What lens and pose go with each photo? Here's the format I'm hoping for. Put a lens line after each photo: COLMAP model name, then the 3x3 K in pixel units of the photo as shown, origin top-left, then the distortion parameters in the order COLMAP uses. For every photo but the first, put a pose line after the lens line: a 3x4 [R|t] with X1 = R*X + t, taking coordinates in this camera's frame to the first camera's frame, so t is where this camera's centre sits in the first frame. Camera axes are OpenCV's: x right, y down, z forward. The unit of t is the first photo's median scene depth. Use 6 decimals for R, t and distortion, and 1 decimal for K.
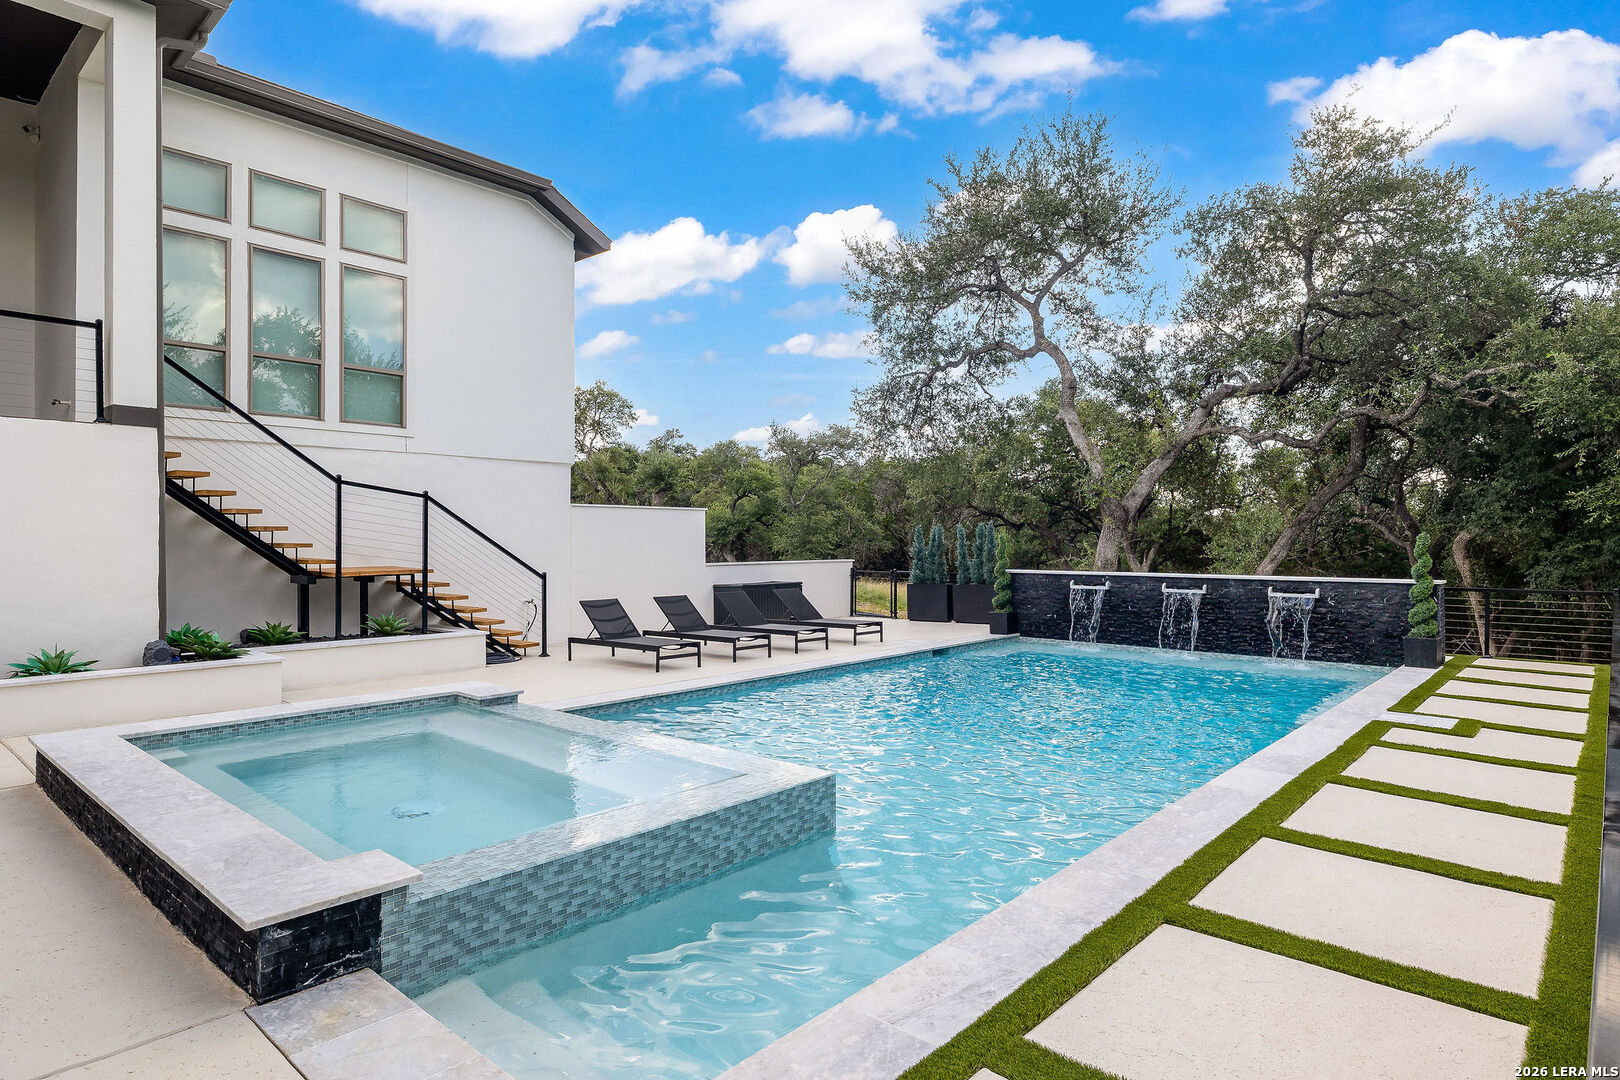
lens RADIAL K [[904.2, 0, 805.0], [0, 904.2, 534.5], [0, 0, 1]] dist [-0.001316, 0.000066]
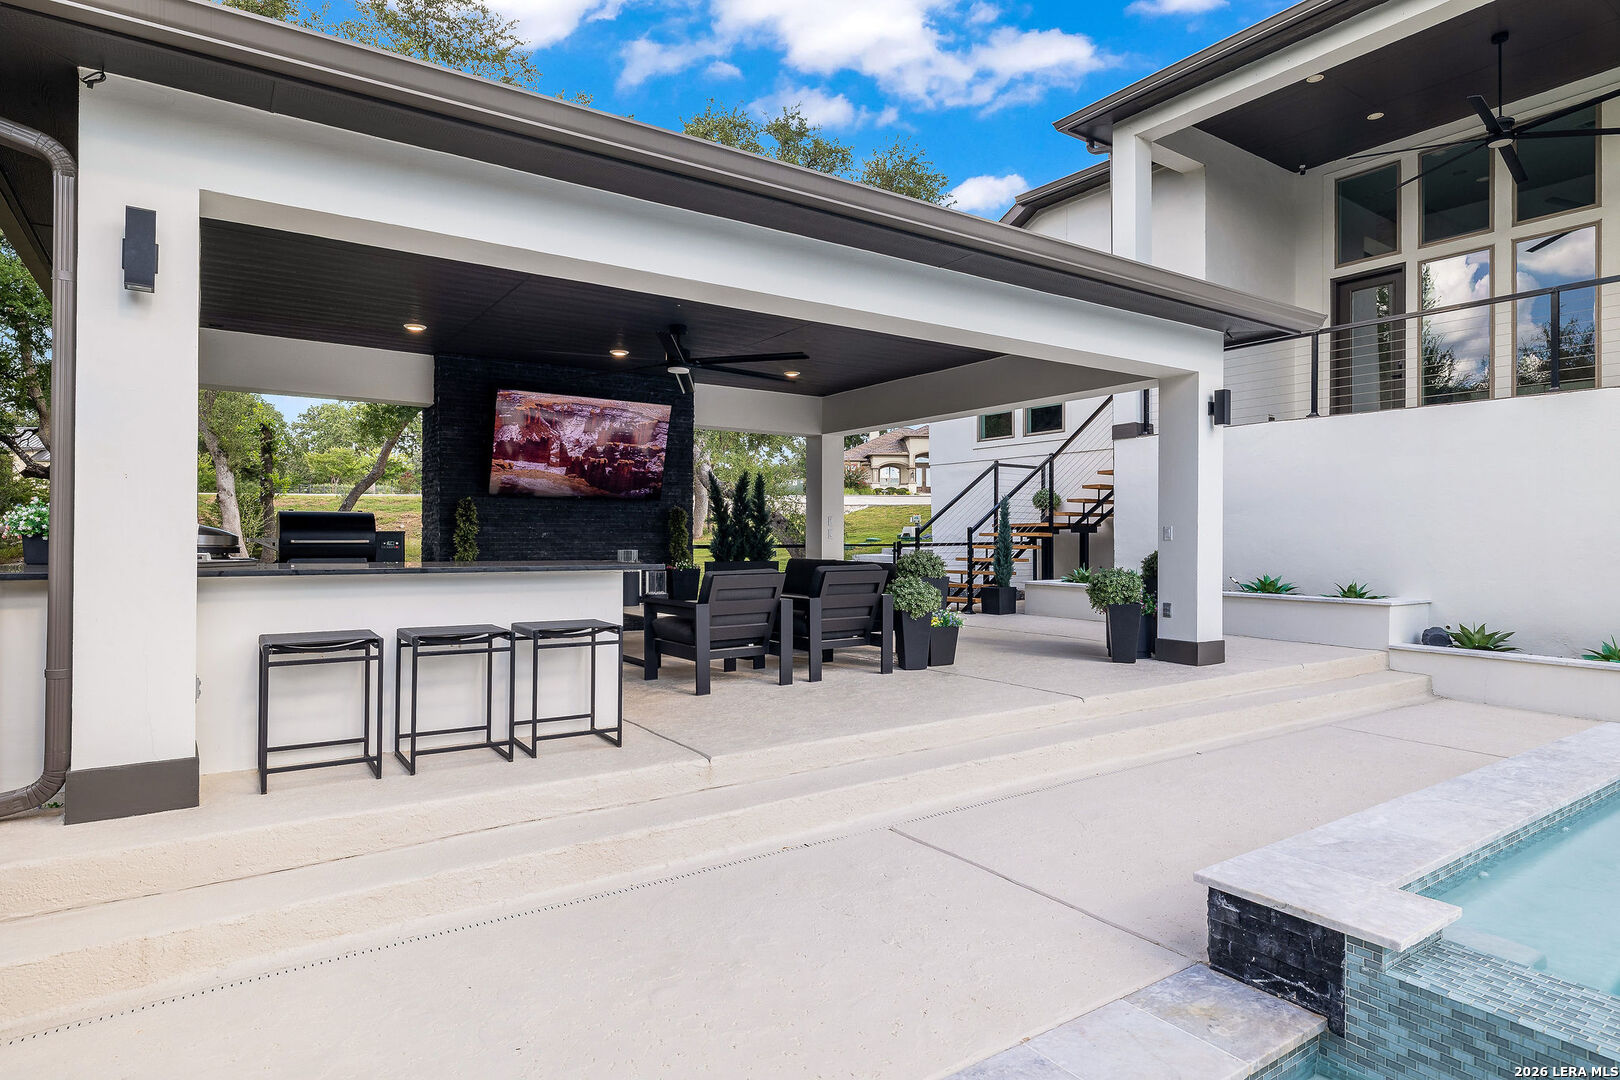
lens RADIAL K [[888.2, 0, 802.8], [0, 888.2, 535.9], [0, 0, 1]] dist [0.000822, -0.000850]
pose [[-0.244080, -0.001446, -0.969754, 0.118910], [0.001825, 0.999996, -0.001951, 0.018898], [0.969753, -0.002246, -0.244076, 0.234516]]
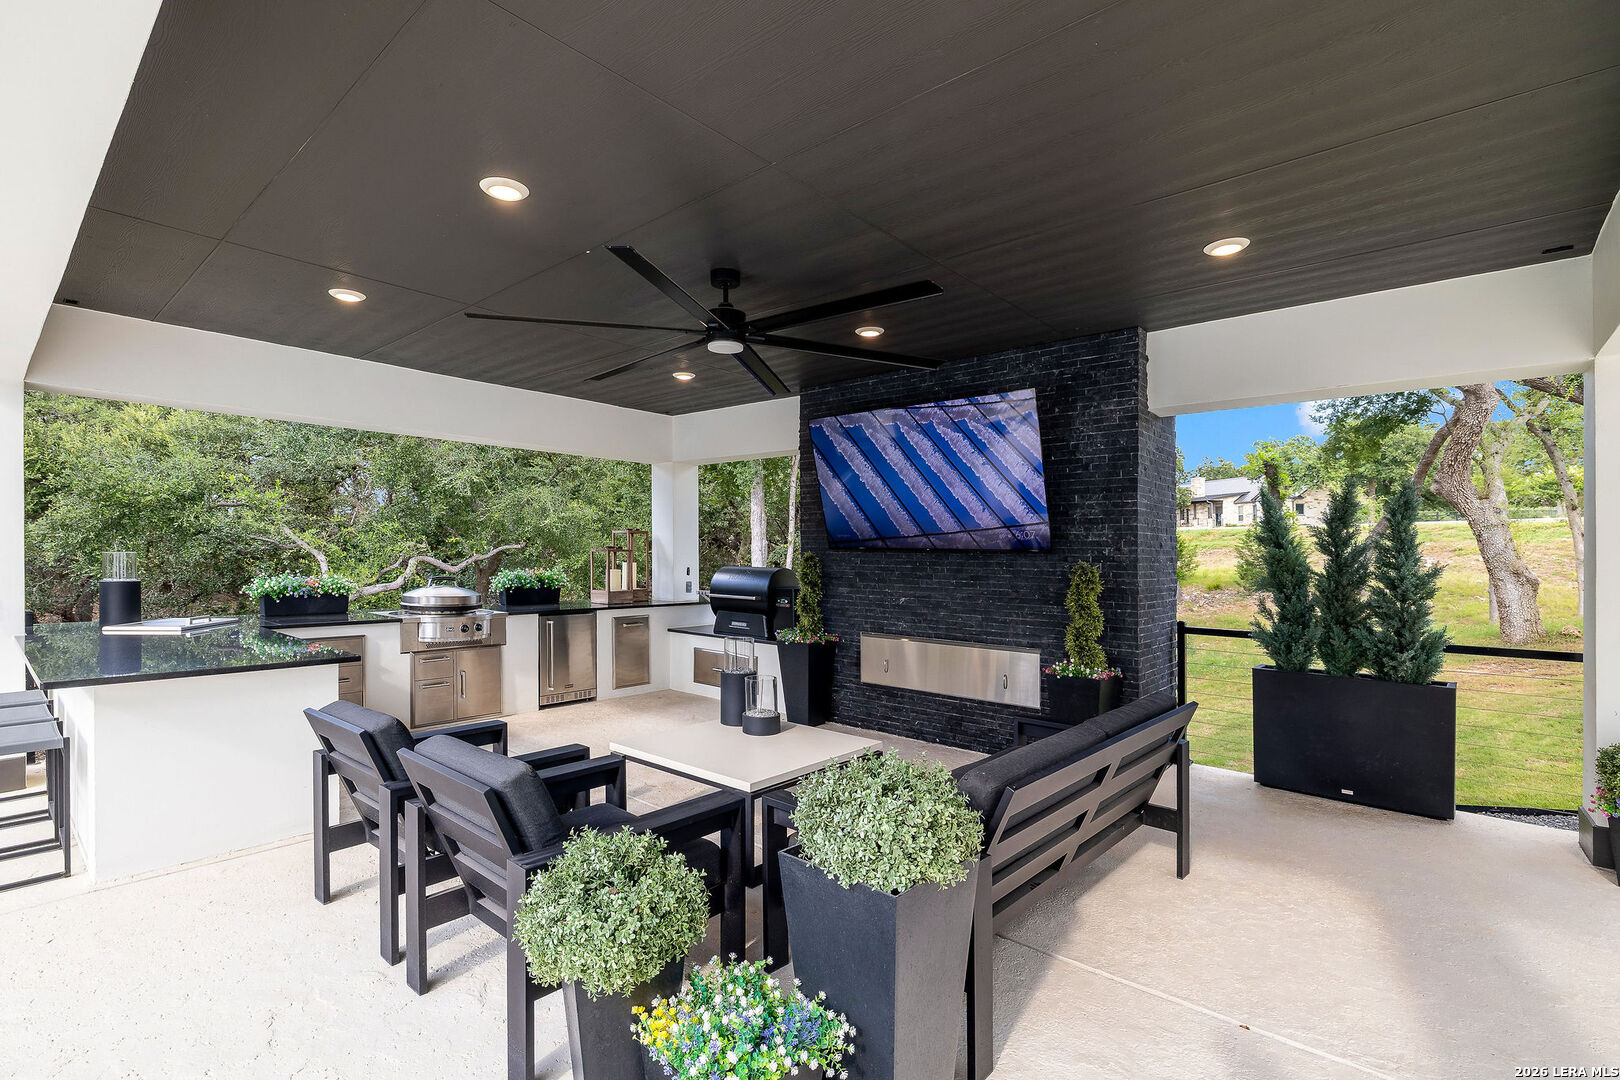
lens RADIAL K [[731.1, 0, 799.8], [0, 731.1, 530.4], [0, 0, 1]] dist [0.001393, 0.000118]
pose [[-0.999896, -0.010117, -0.010285, -0.580438], [-0.009770, 0.999397, -0.033327, -0.016846], [0.010616, -0.033223, -0.999392, 0.309101]]
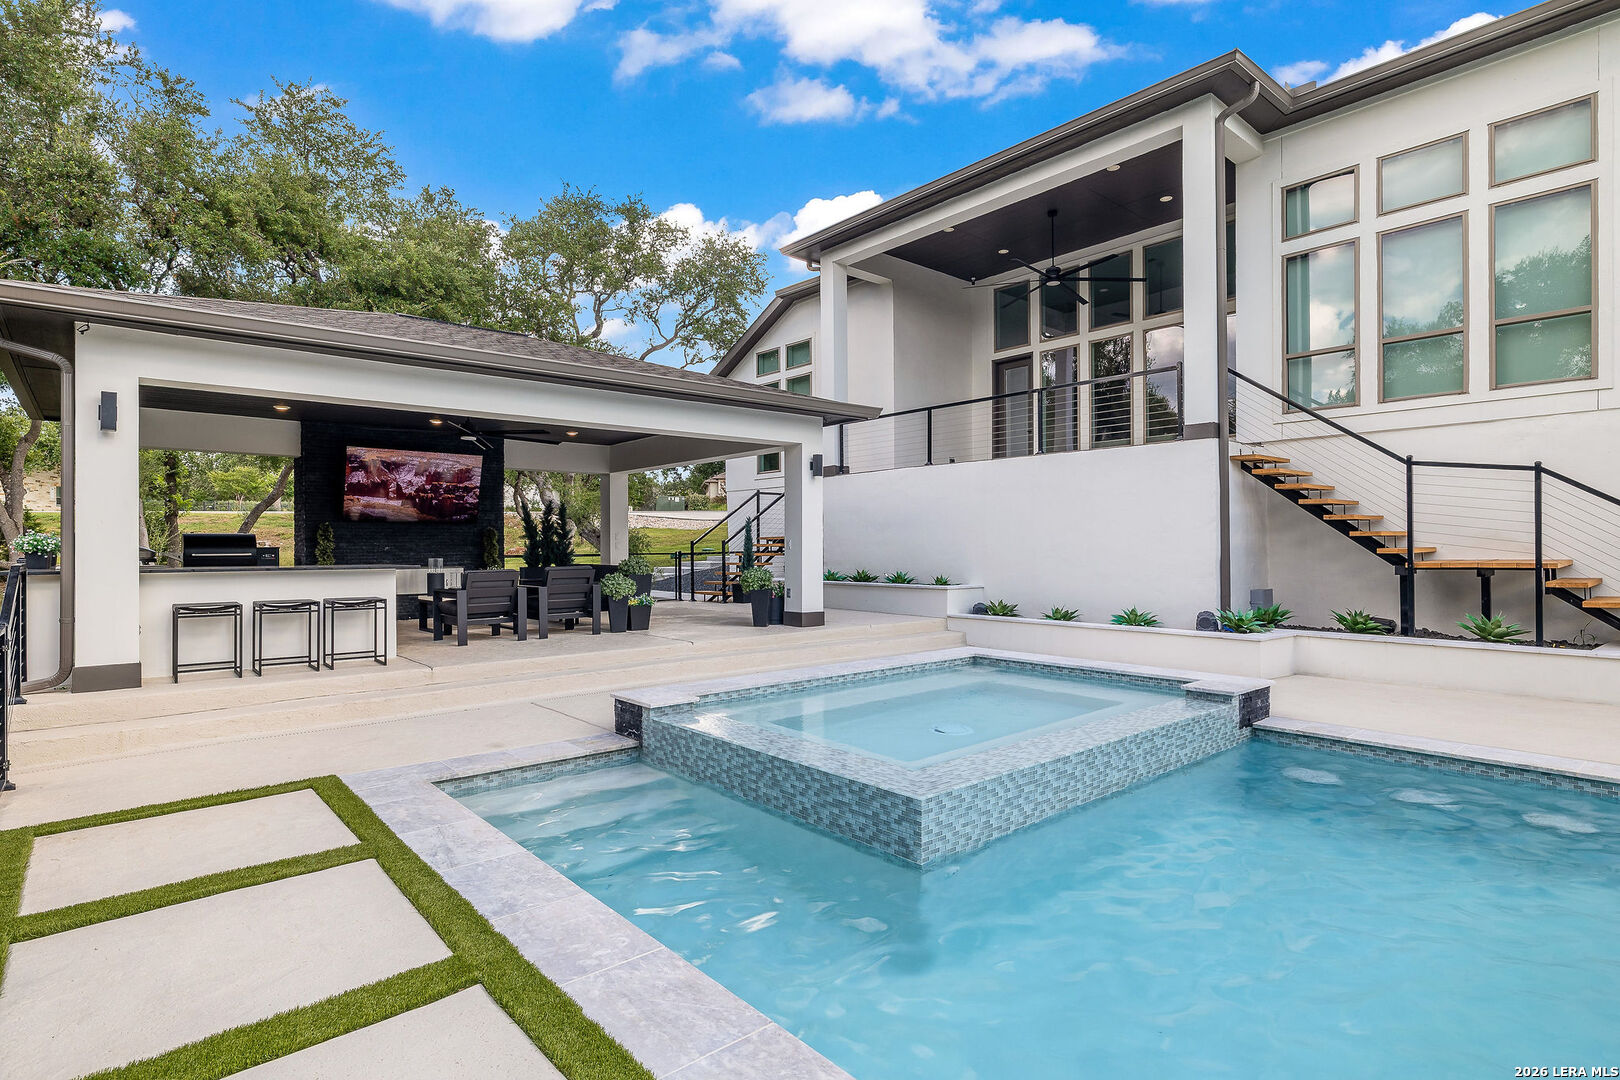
lens RADIAL K [[834.5, 0, 808.9], [0, 834.5, 548.5], [0, 0, 1]] dist [-0.001341, -0.000543]
pose [[-0.135031, 0.002982, -0.990837, 0.393282], [0.010456, 0.999944, 0.001584, 0.019799], [0.990786, -0.010146, -0.135054, 0.505561]]
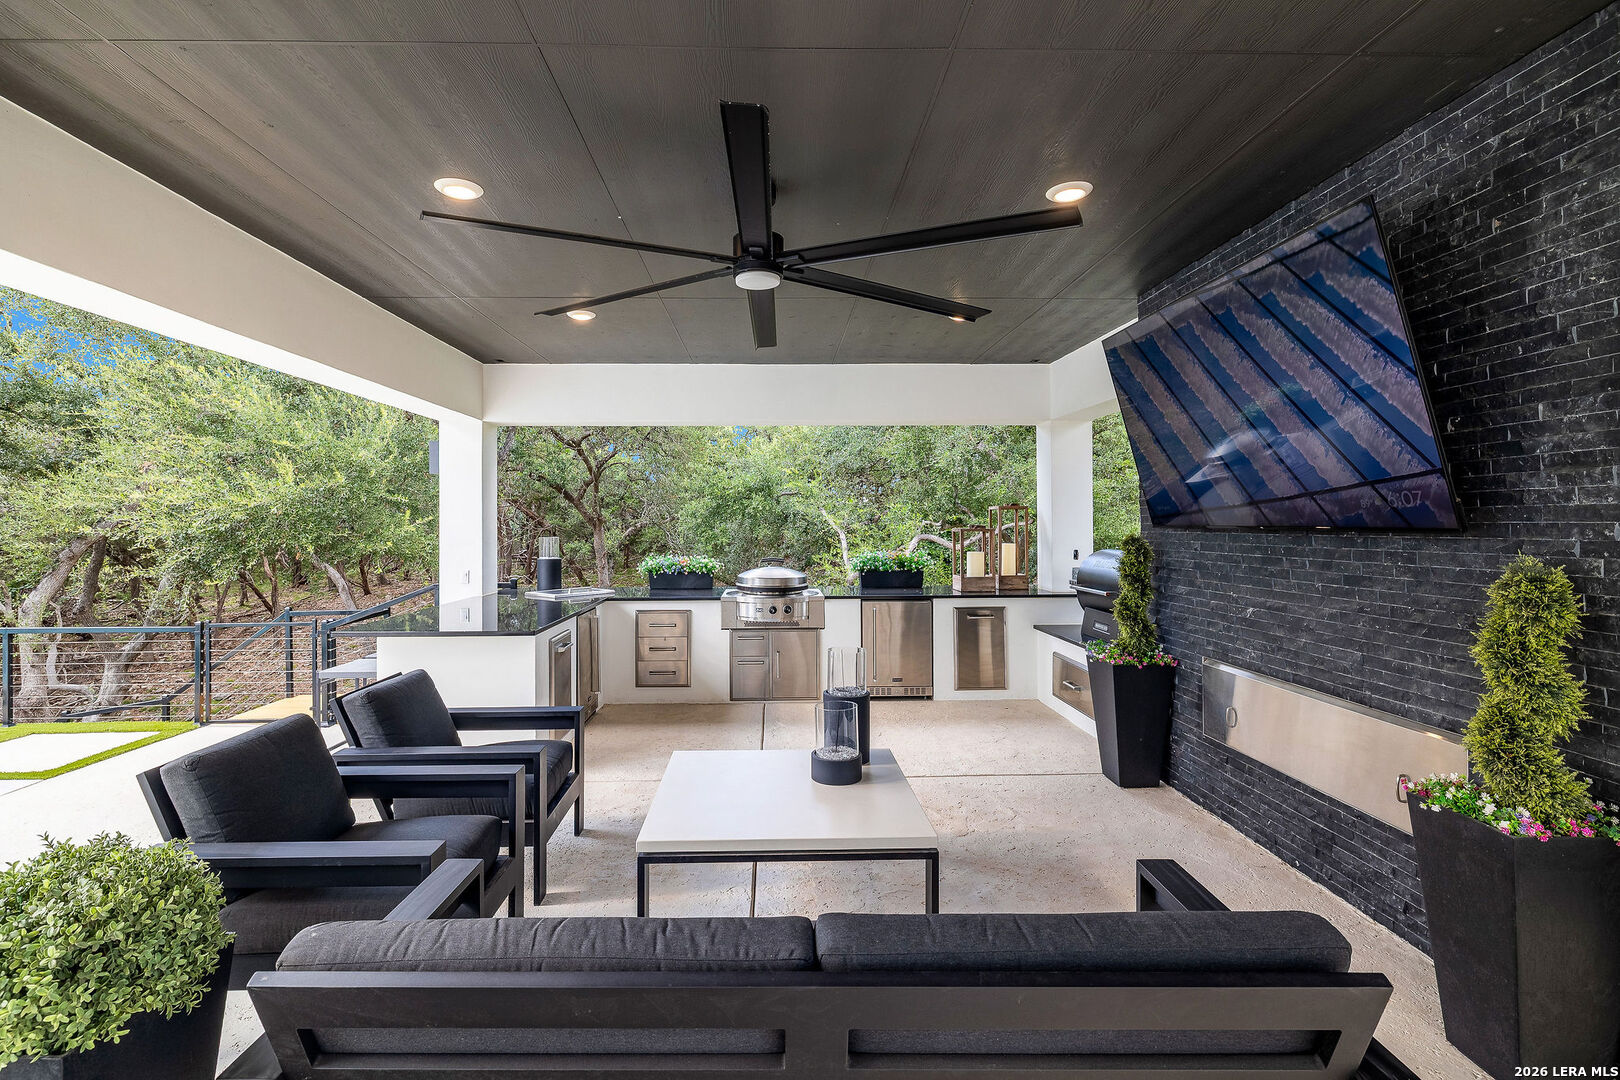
lens RADIAL K [[751.9, 0, 810.9], [0, 751.9, 506.1], [0, 0, 1]] dist [0.000263, 0.000111]
pose [[-0.699816, 0.022712, 0.713962, -0.762158], [0.004566, 0.999616, -0.027324, -0.022578], [-0.714309, -0.015862, -0.699651, 0.145869]]
